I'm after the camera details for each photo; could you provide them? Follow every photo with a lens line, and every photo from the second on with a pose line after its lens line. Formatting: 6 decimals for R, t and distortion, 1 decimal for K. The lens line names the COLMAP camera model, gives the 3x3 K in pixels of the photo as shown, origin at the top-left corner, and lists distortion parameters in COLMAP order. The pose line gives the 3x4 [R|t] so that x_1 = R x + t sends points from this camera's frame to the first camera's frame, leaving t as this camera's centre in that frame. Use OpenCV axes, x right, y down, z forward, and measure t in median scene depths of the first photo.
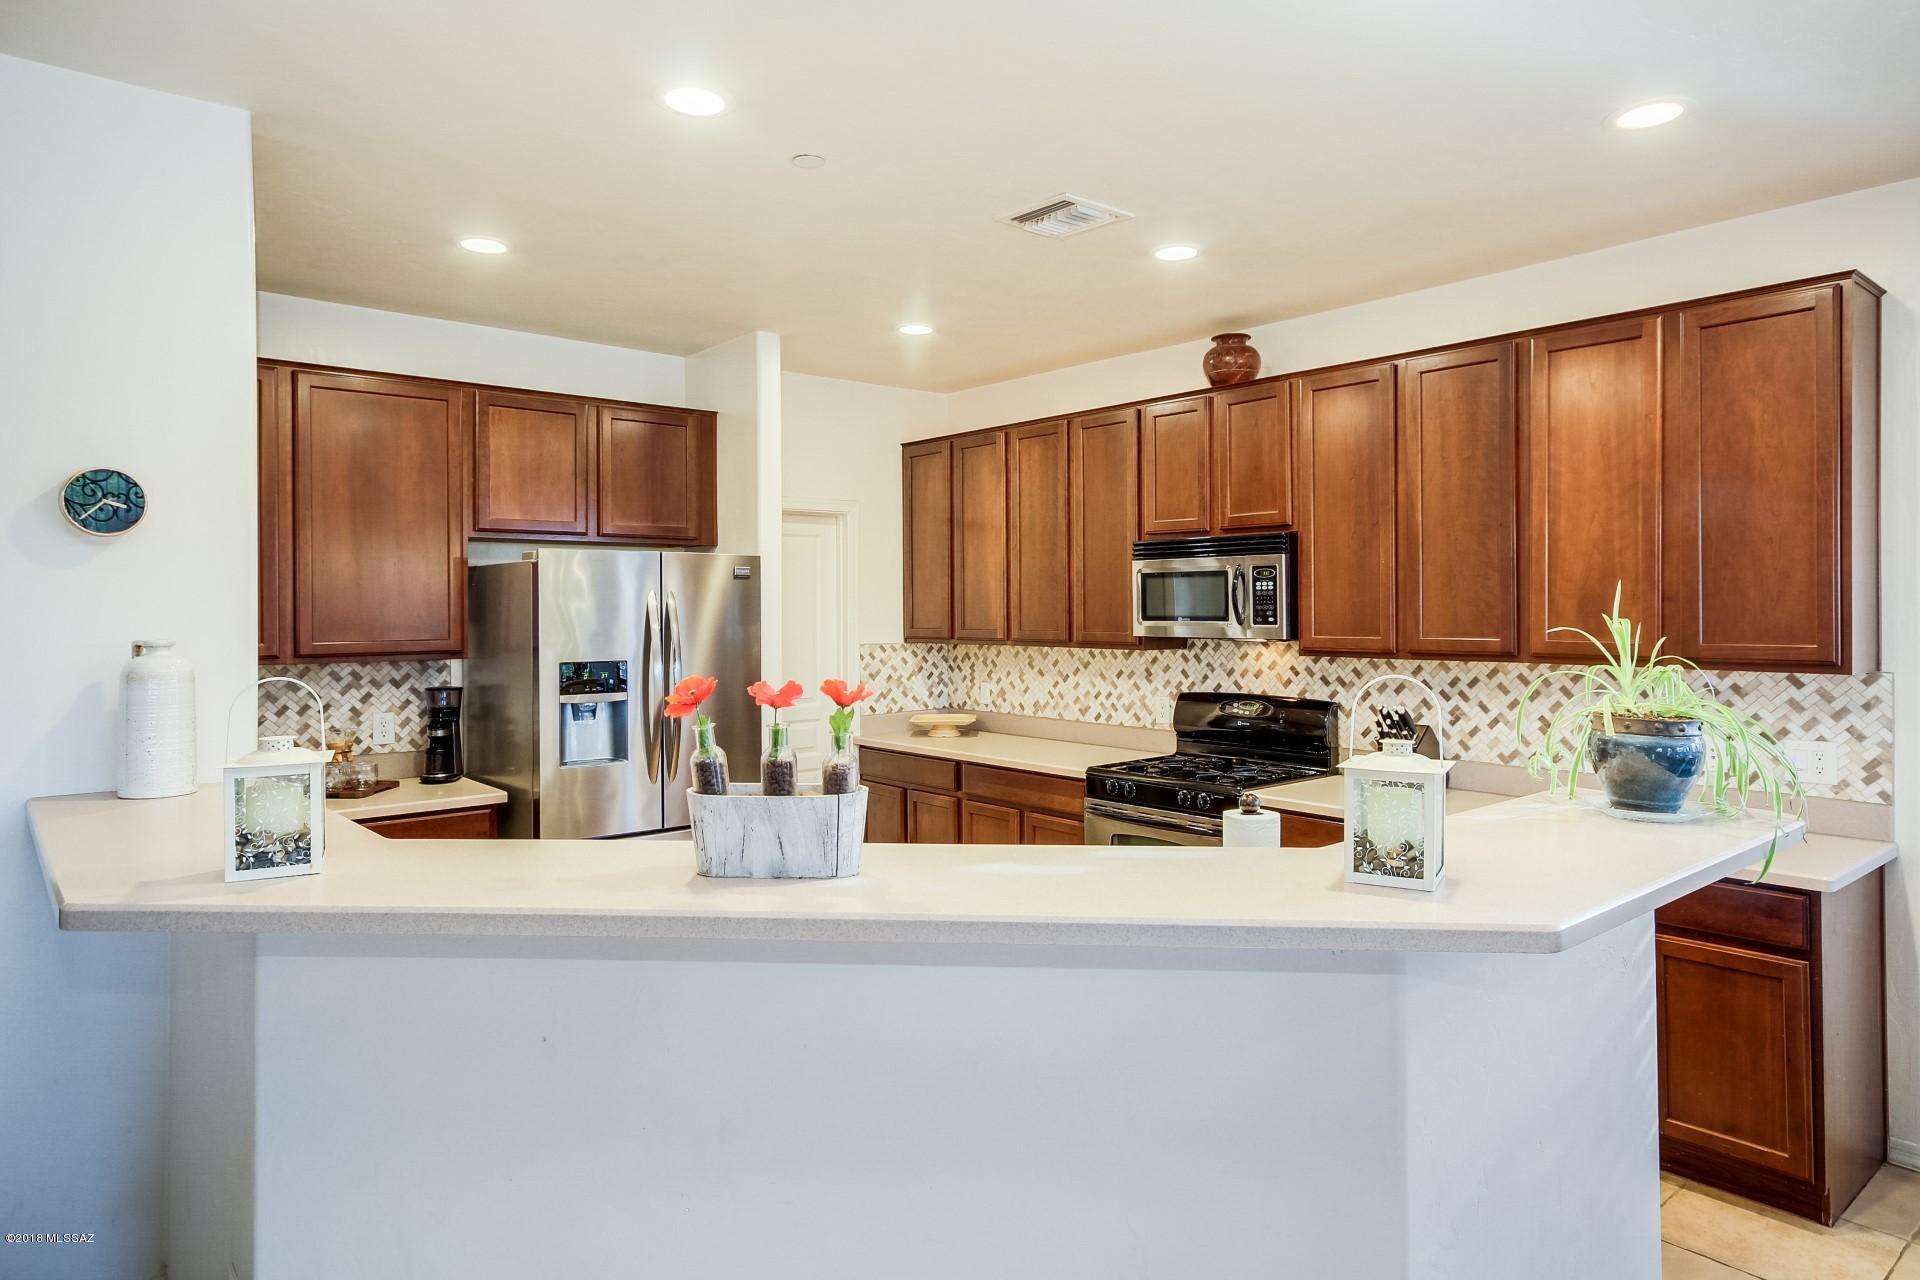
lens RADIAL K [[1151.3, 0, 958.7], [0, 1151.3, 599.6], [0, 0, 1]] dist [0.017353, 0.001619]
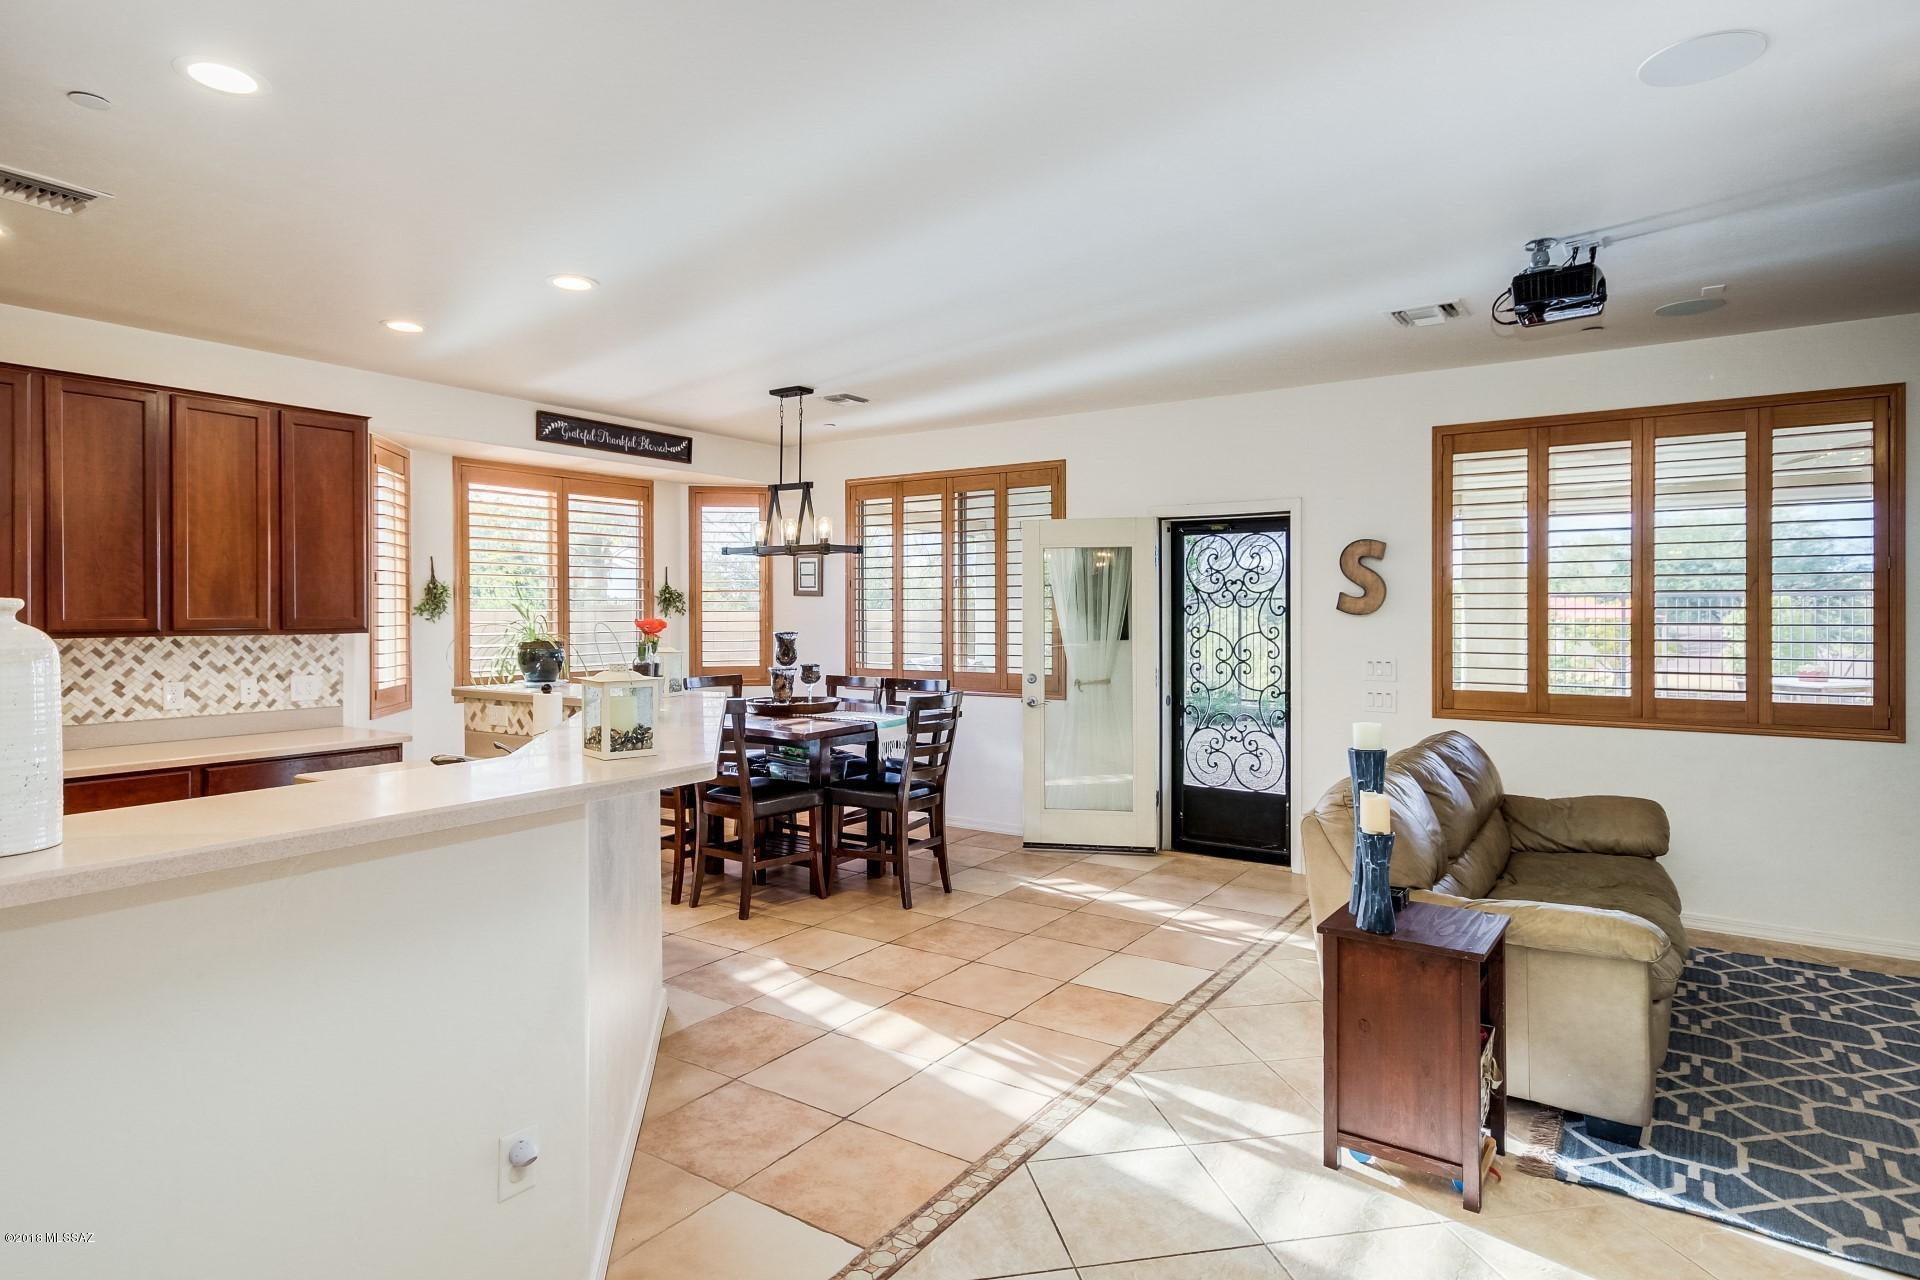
lens RADIAL K [[1050.5, 0, 962.5], [0, 1050.5, 607.2], [0, 0, 1]] dist [0.016919, -0.002646]
pose [[-0.268824, 0.005053, 0.963176, -0.768032], [-0.005652, 0.999961, -0.006824, 0.020295], [-0.963173, -0.007278, -0.268785, 0.370797]]
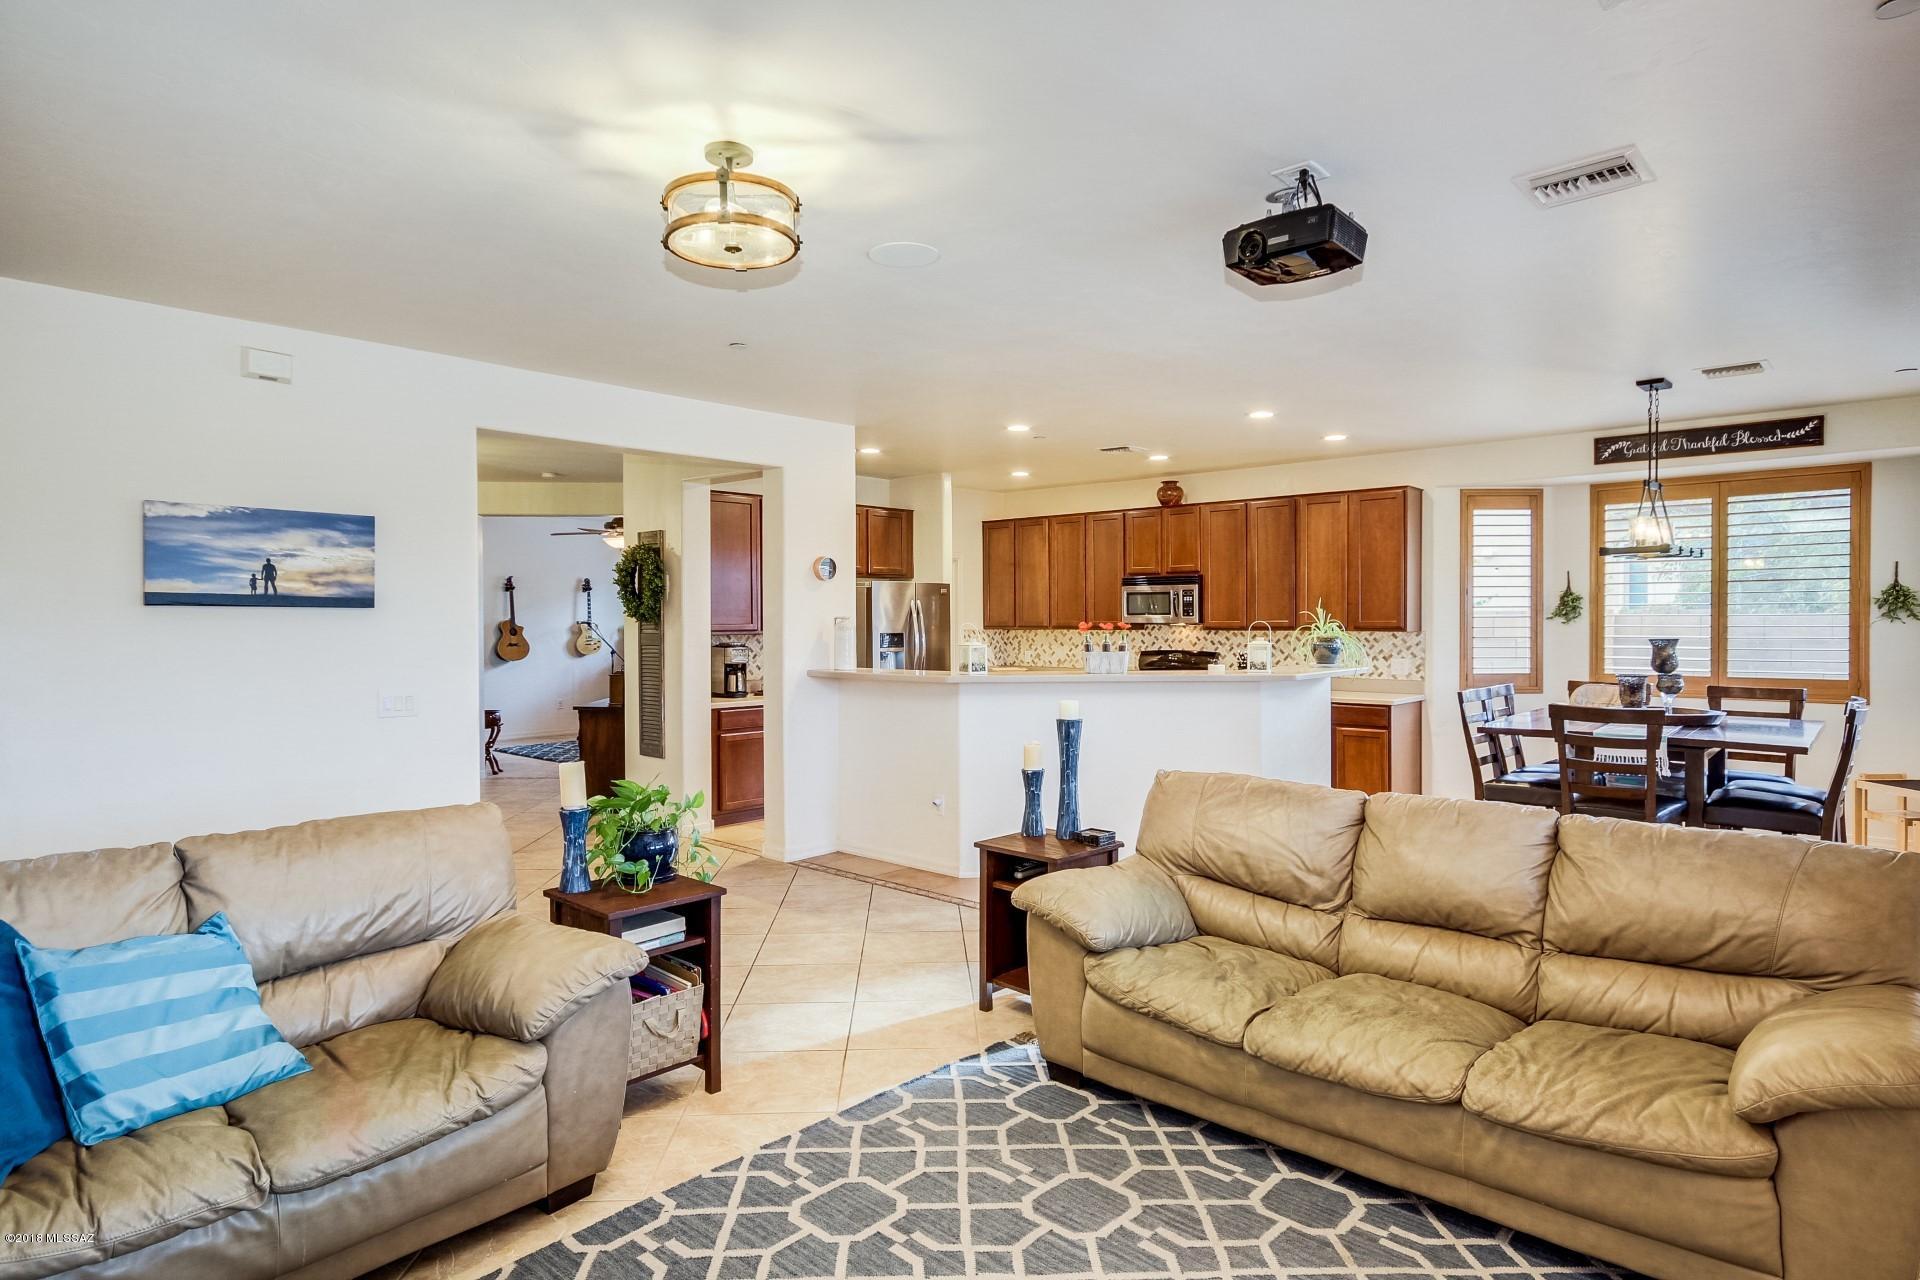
lens RADIAL K [[1050.5, 0, 961.6], [0, 1050.5, 628.3], [0, 0, 1]] dist [0.016919, -0.002646]
pose [[0.991896, -0.003212, 0.127008, -0.413491], [0.000943, 0.999839, 0.017921, 0.008054], [-0.127045, -0.017656, 0.991740, -0.927796]]
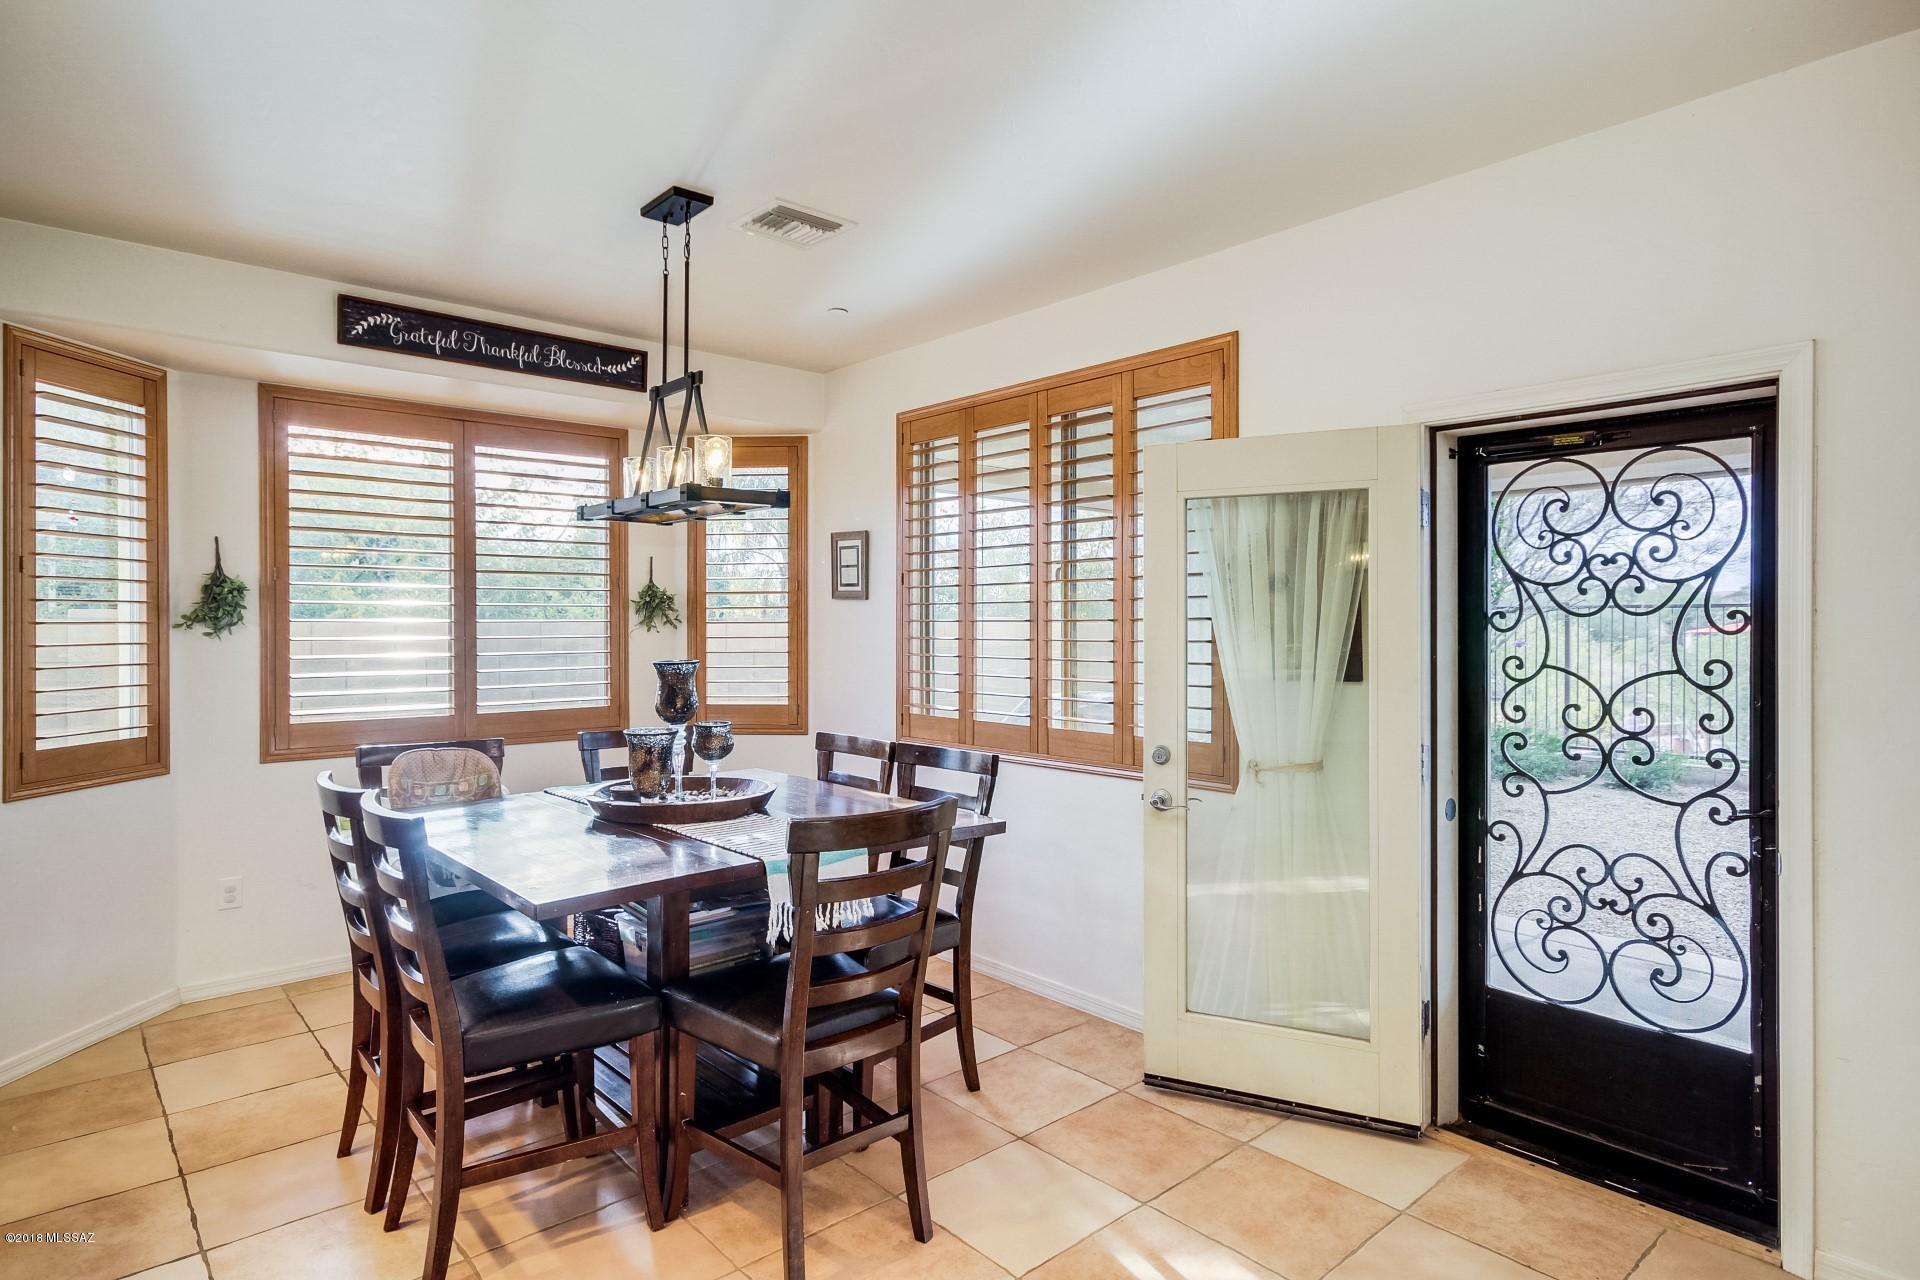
lens RADIAL K [[1050.5, 0, 965.2], [0, 1050.5, 623.1], [0, 0, 1]] dist [0.016919, -0.002646]
pose [[-0.024238, 0.002859, 0.999702, -0.138072], [-0.007800, 0.999965, -0.003049, 0.018972], [-0.999676, -0.007871, -0.024215, 0.046737]]
